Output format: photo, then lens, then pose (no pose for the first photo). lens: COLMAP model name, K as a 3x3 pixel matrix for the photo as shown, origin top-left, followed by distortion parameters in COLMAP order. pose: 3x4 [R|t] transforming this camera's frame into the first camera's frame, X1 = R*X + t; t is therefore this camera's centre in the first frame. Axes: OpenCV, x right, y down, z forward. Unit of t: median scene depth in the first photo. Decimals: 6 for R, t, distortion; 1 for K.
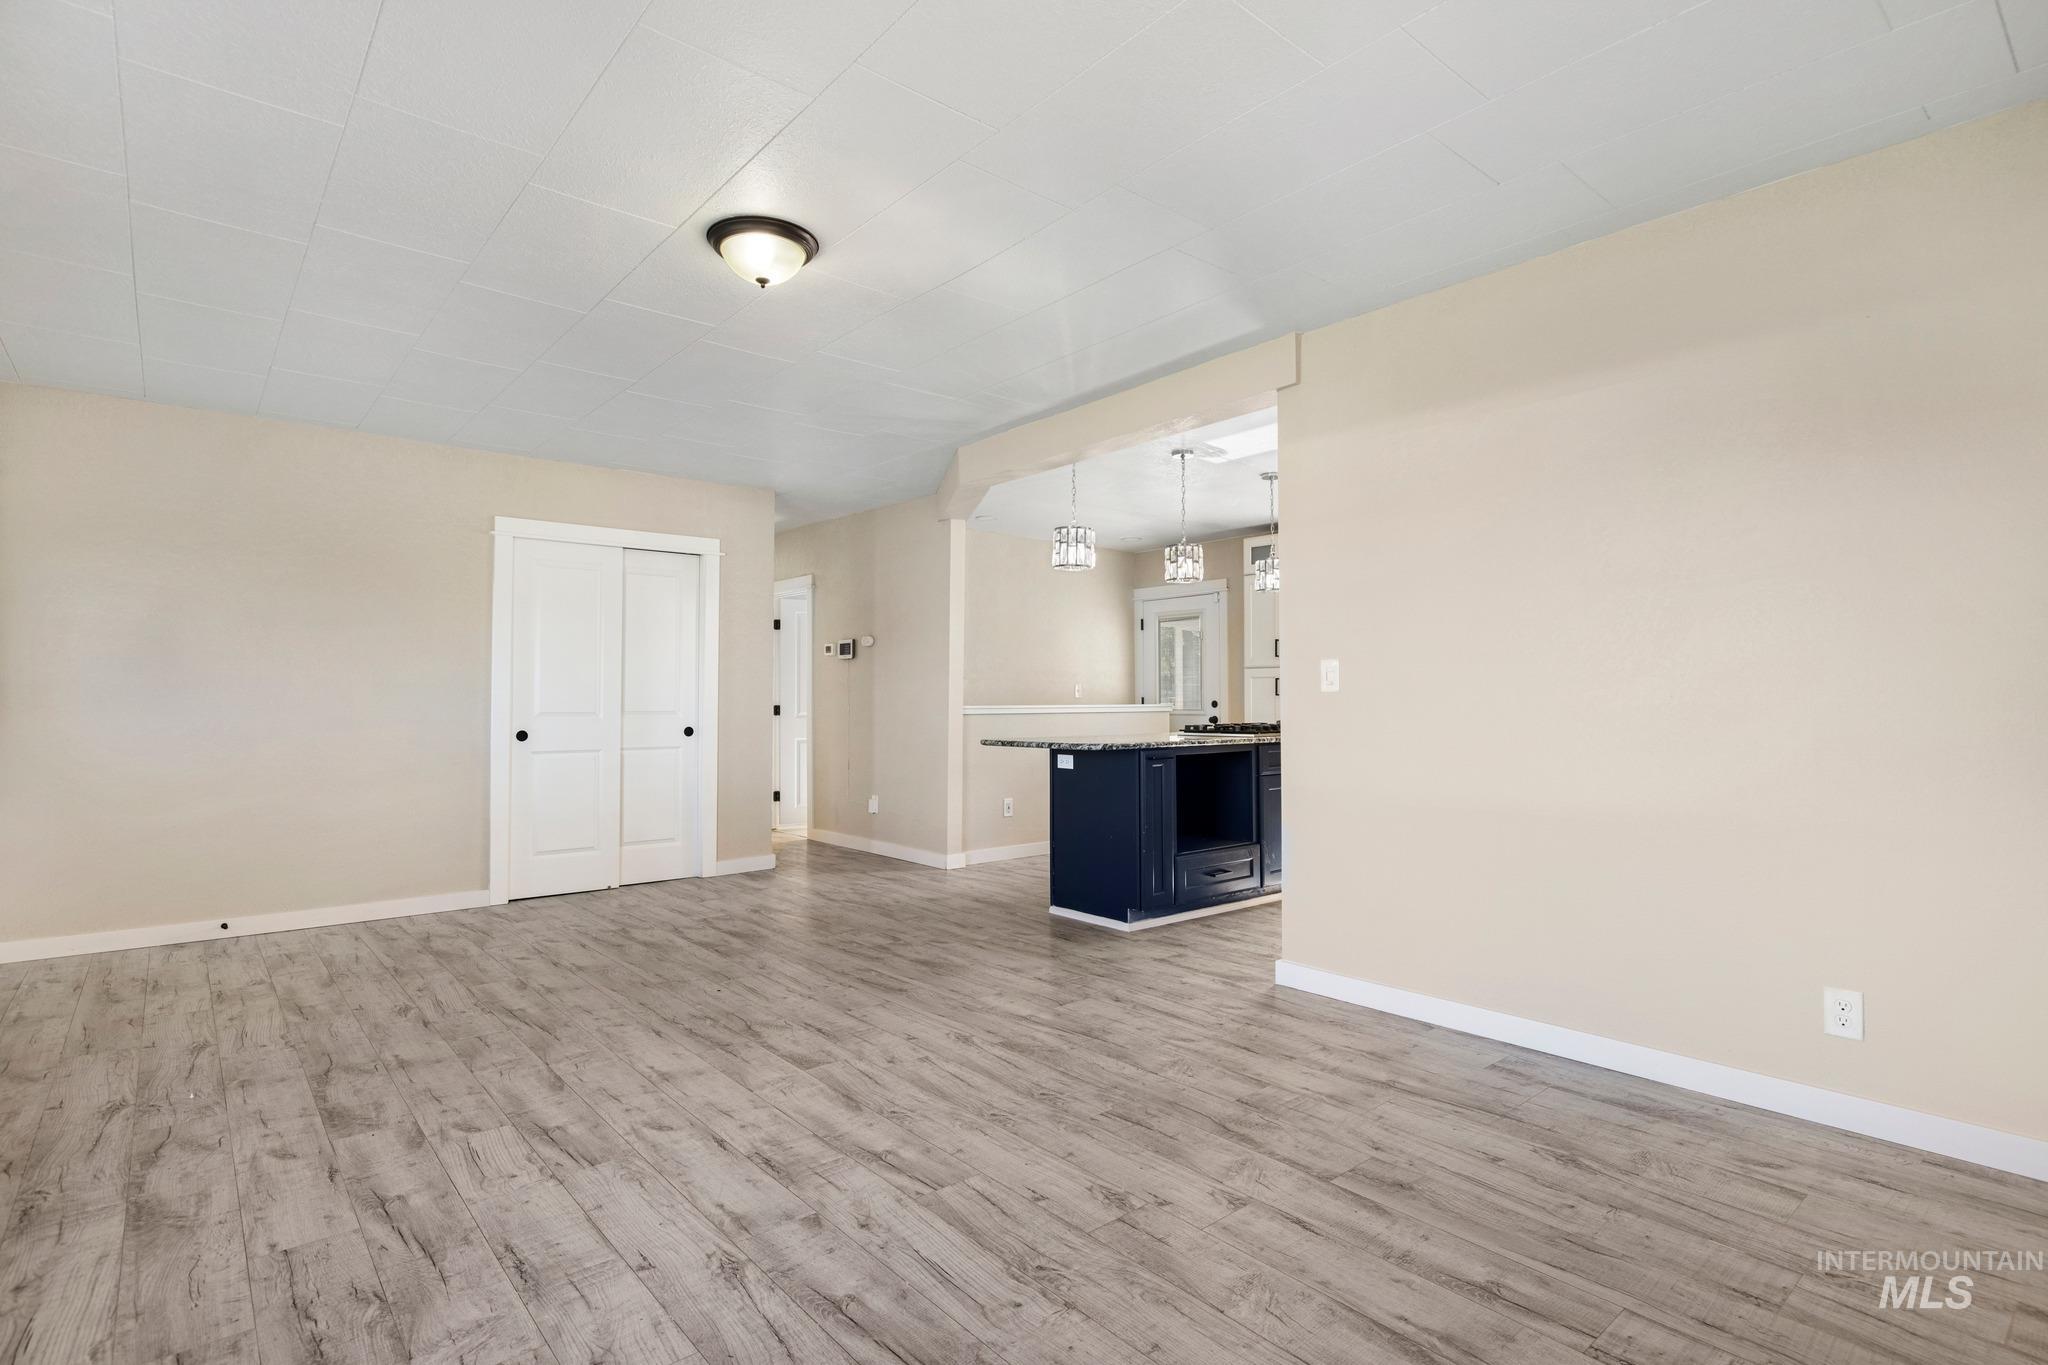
lens RADIAL K [[966.6, 0, 1017.0], [0, 966.6, 710.0], [0, 0, 1]] dist [-0.016218, -0.000018]
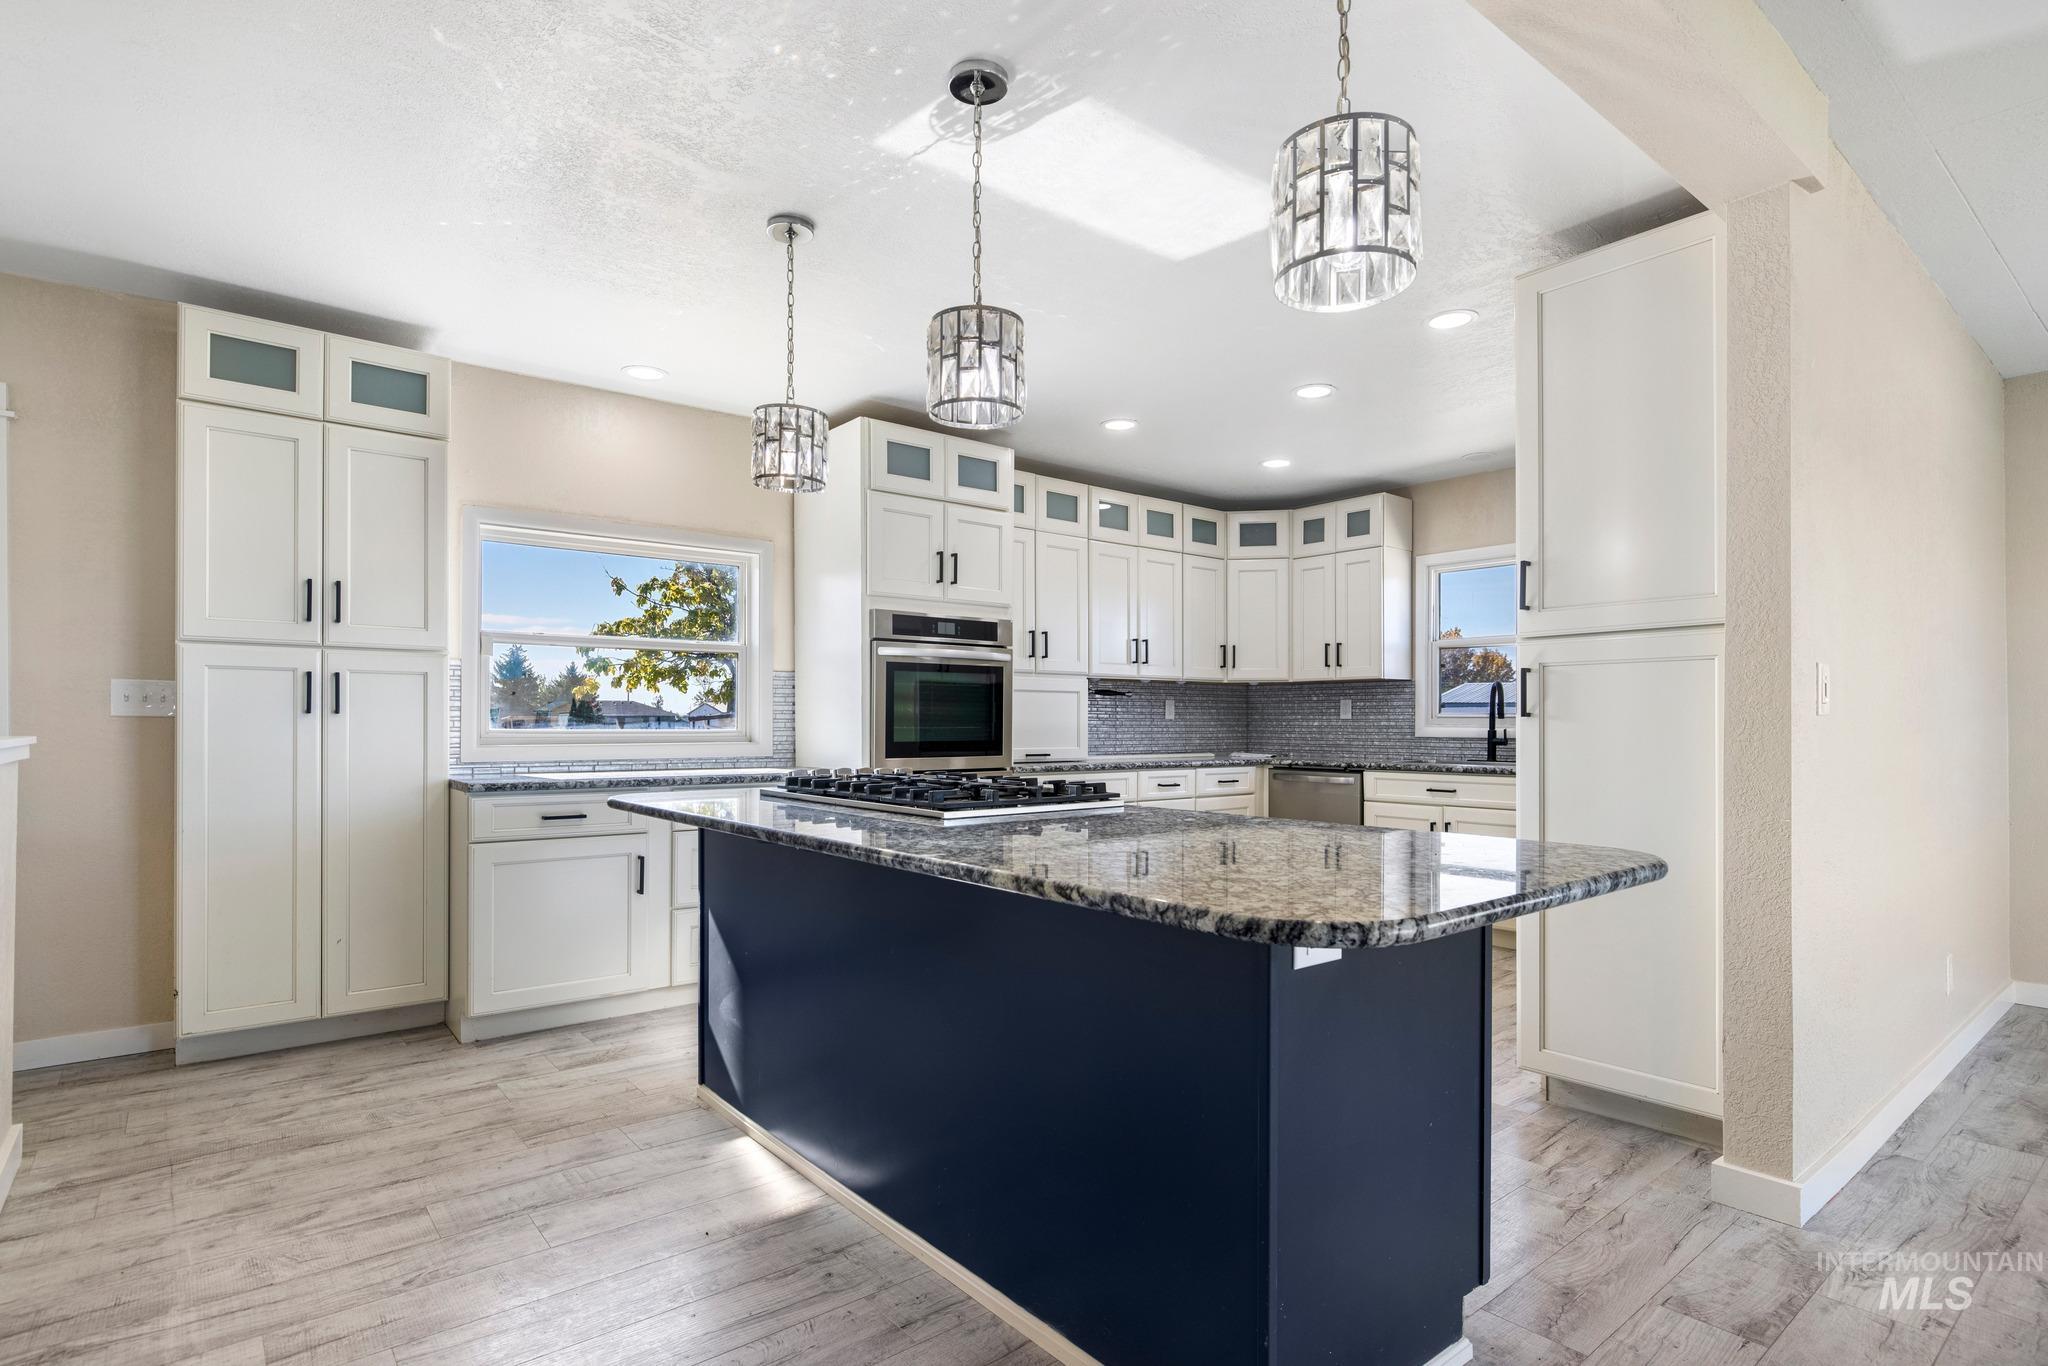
lens RADIAL K [[966.6, 0, 1017.0], [0, 966.6, 710.5], [0, 0, 1]] dist [-0.016218, -0.000018]
pose [[0.064813, 0.000294, 0.997897, -0.312057], [-0.006249, 0.999980, 0.000111, -0.019551], [-0.997878, -0.006243, 0.064813, 1.361688]]
